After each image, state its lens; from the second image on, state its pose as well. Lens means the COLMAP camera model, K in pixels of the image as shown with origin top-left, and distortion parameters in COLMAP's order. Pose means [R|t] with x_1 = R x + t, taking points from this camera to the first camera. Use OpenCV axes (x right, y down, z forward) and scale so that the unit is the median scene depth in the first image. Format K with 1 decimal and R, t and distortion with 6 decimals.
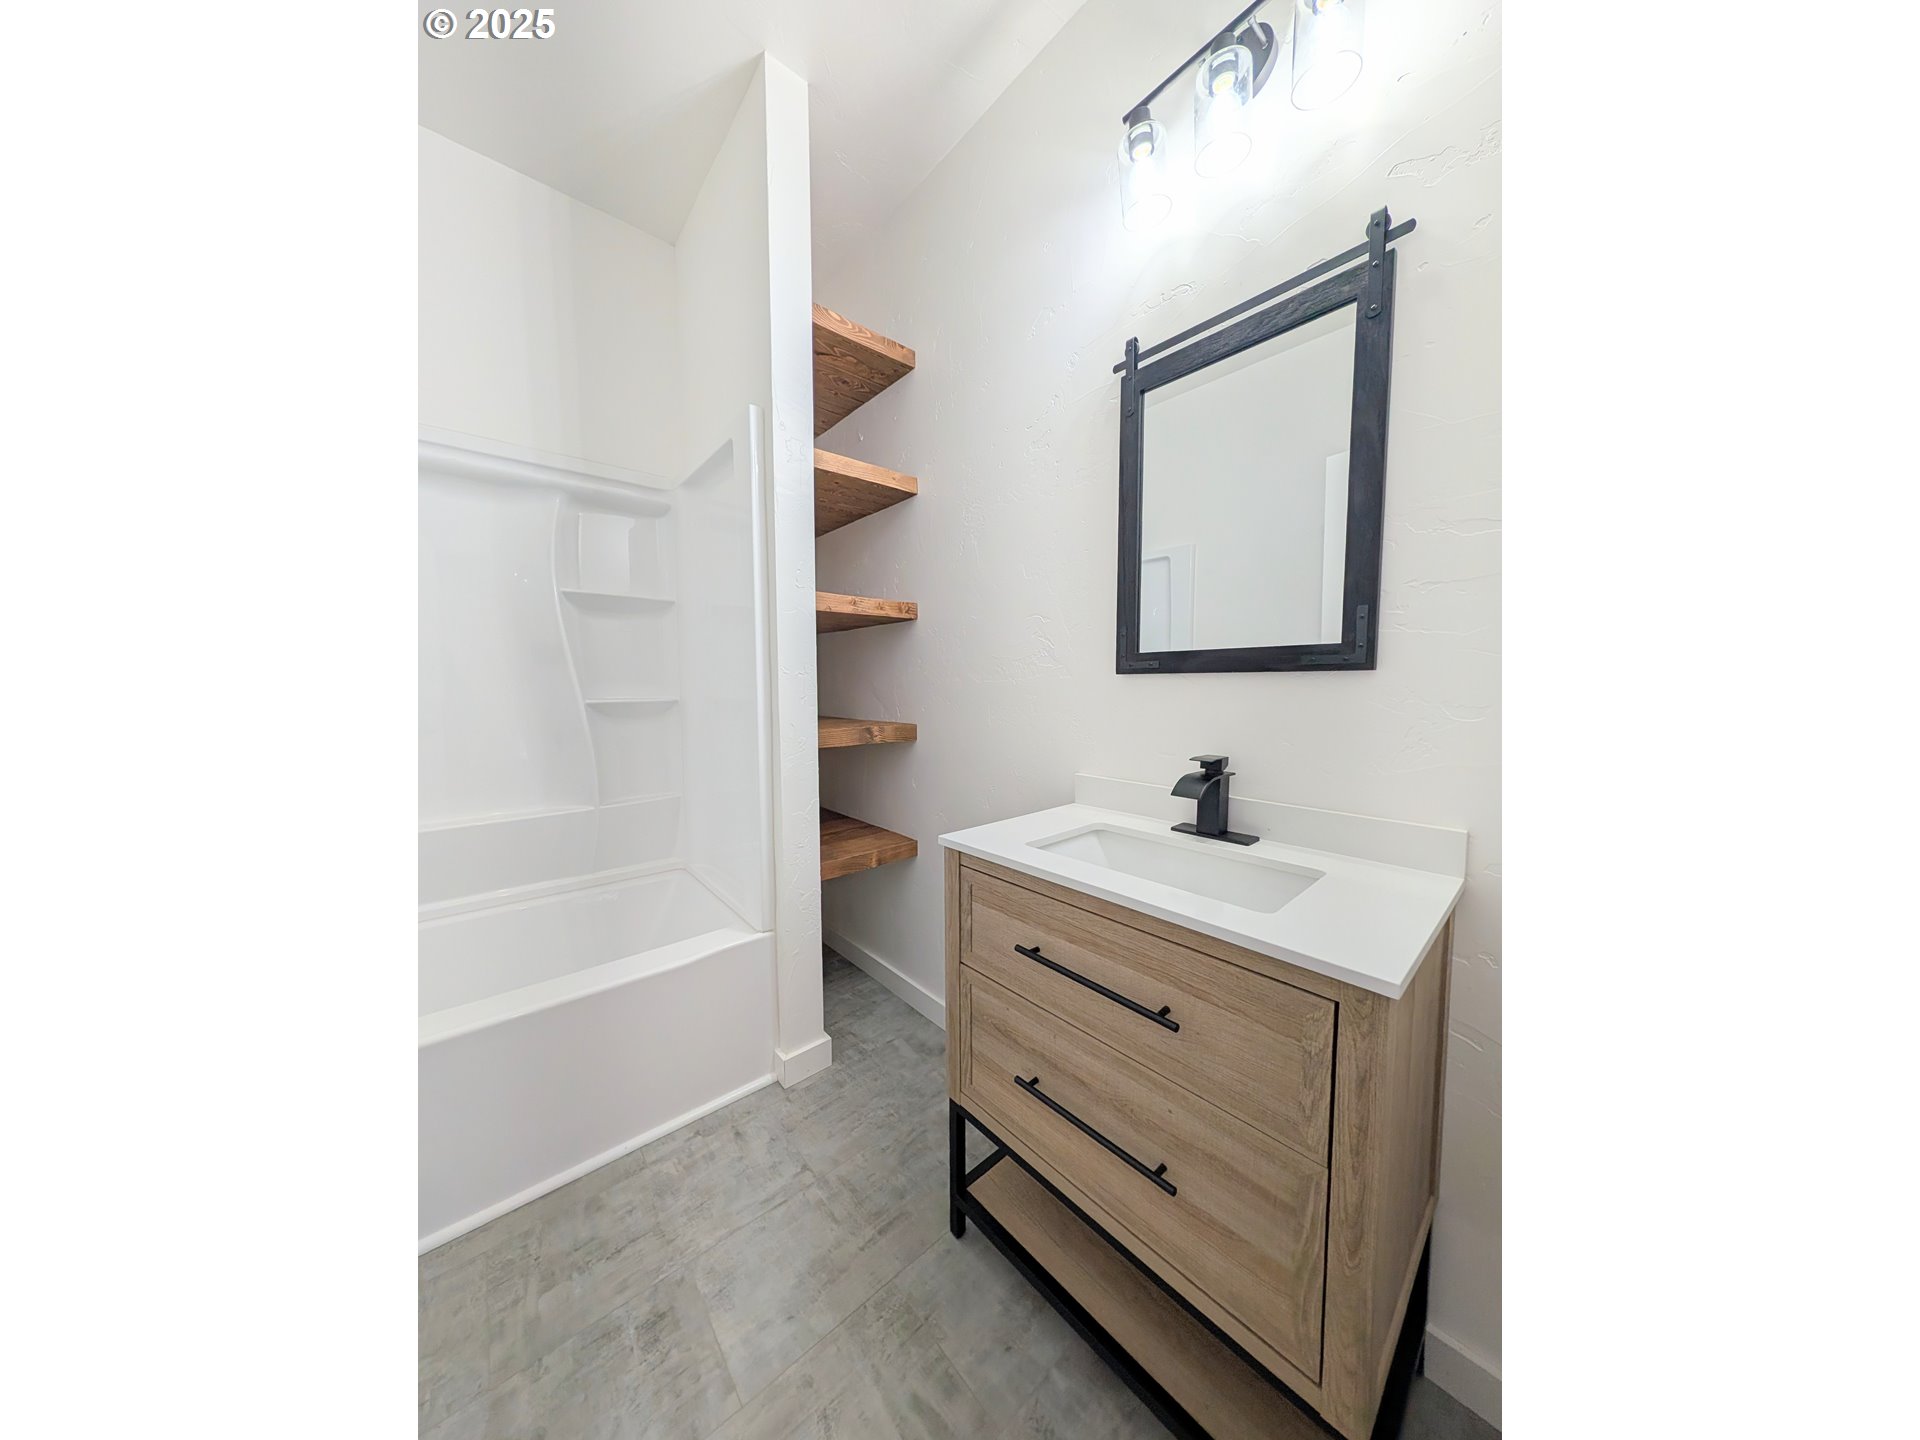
lens RADIAL K [[552.8, 0, 956.3], [0, 552.8, 721.5], [0, 0, 1]] dist [0.000380, 0.000091]
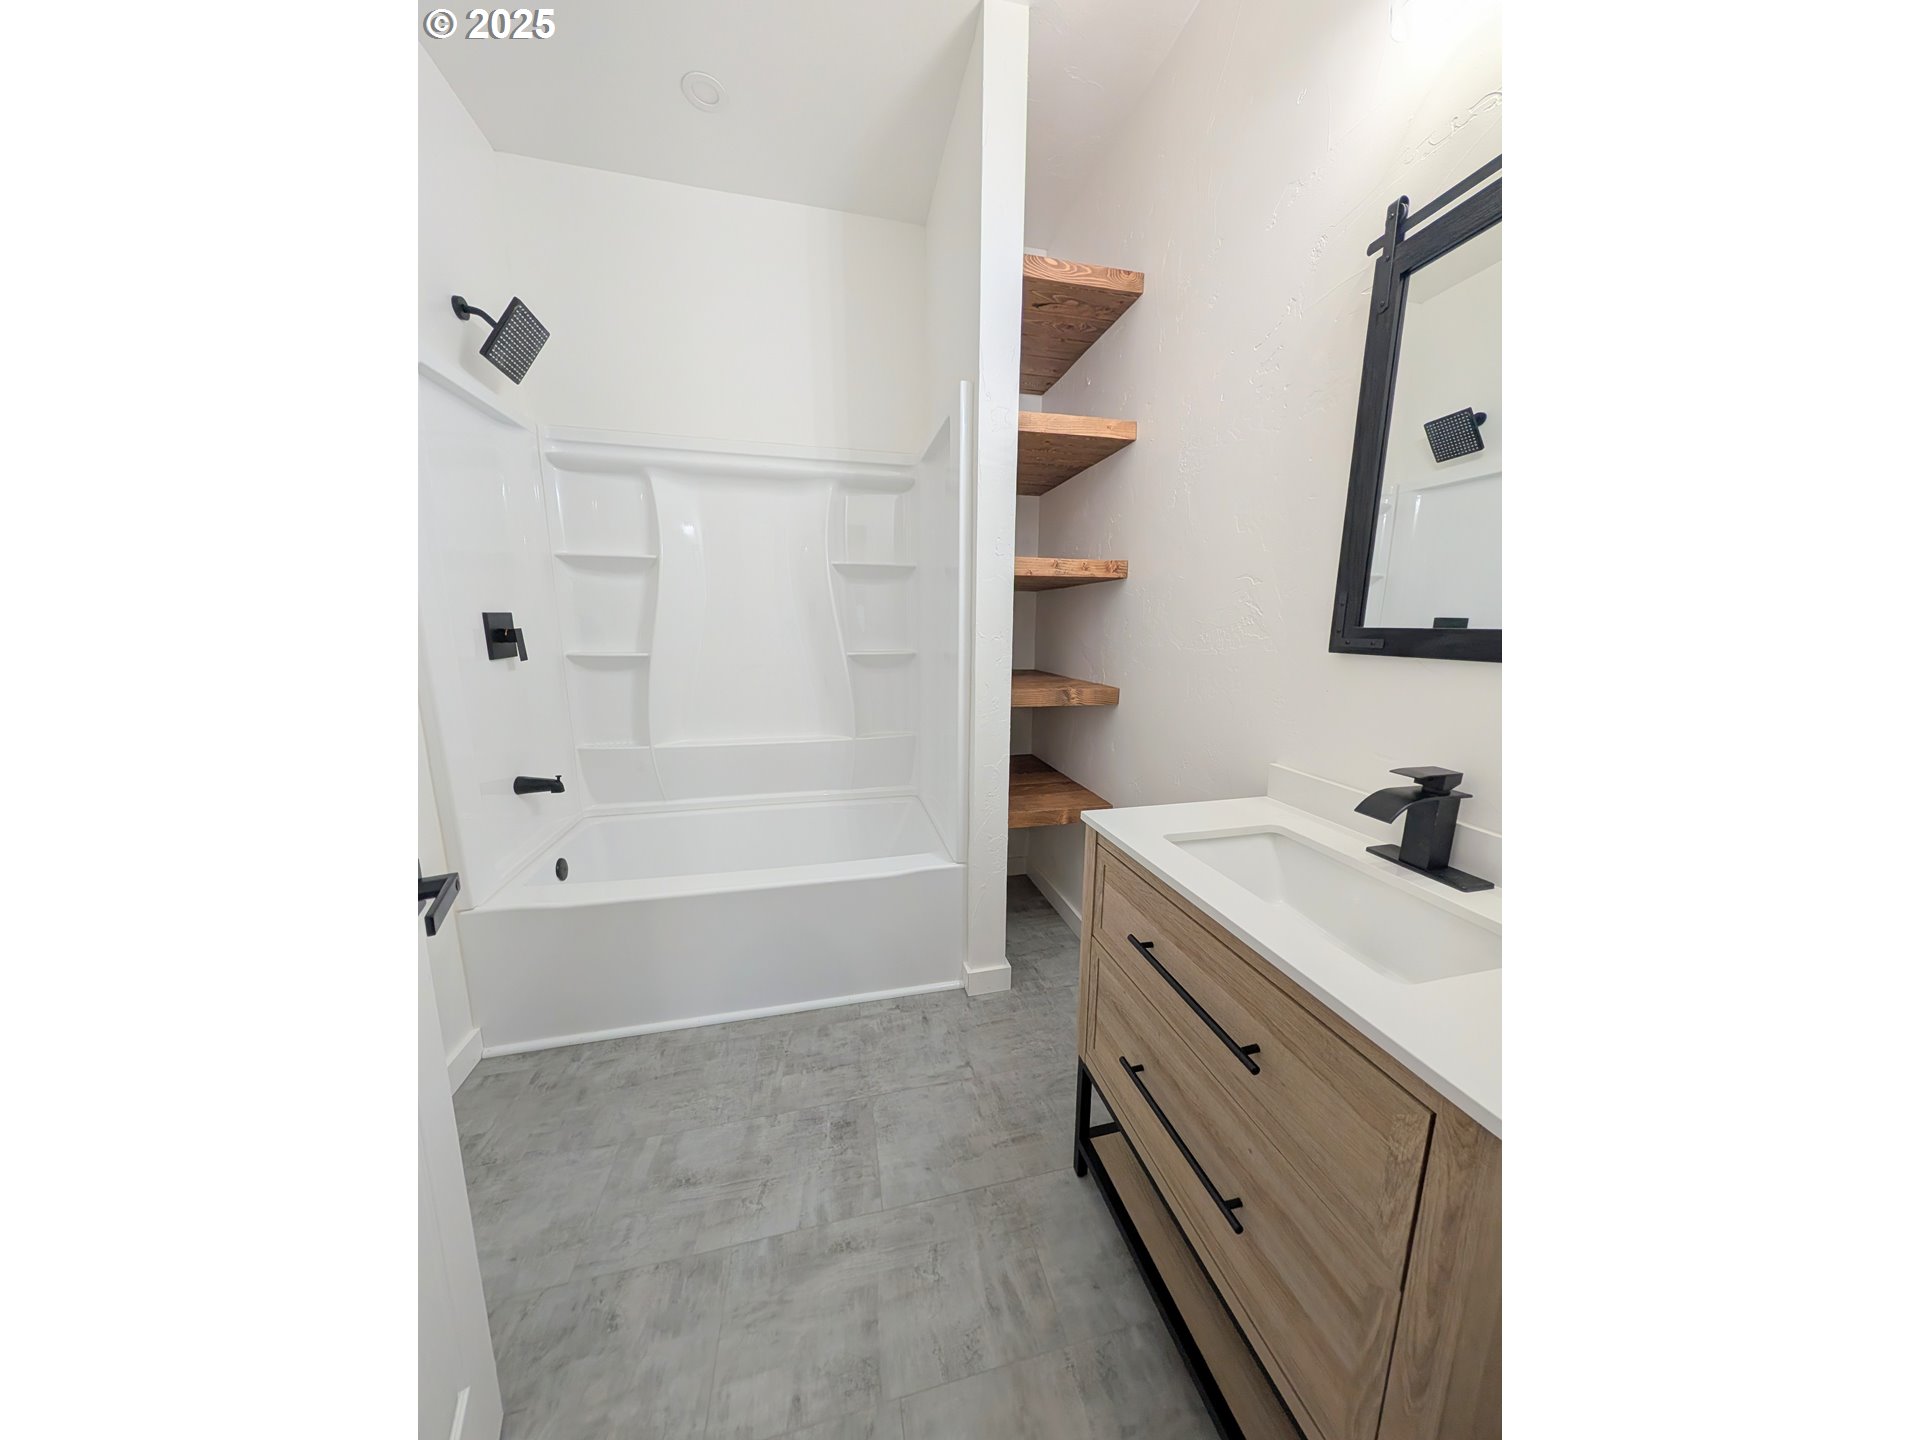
lens RADIAL K [[552.8, 0, 956.3], [0, 552.8, 721.5], [0, 0, 1]] dist [0.000380, 0.000091]
pose [[0.884030, 0.090076, -0.458670, 0.191019], [-0.040971, 0.992412, 0.115929, -0.057670], [0.465632, -0.083693, 0.881012, 0.011005]]
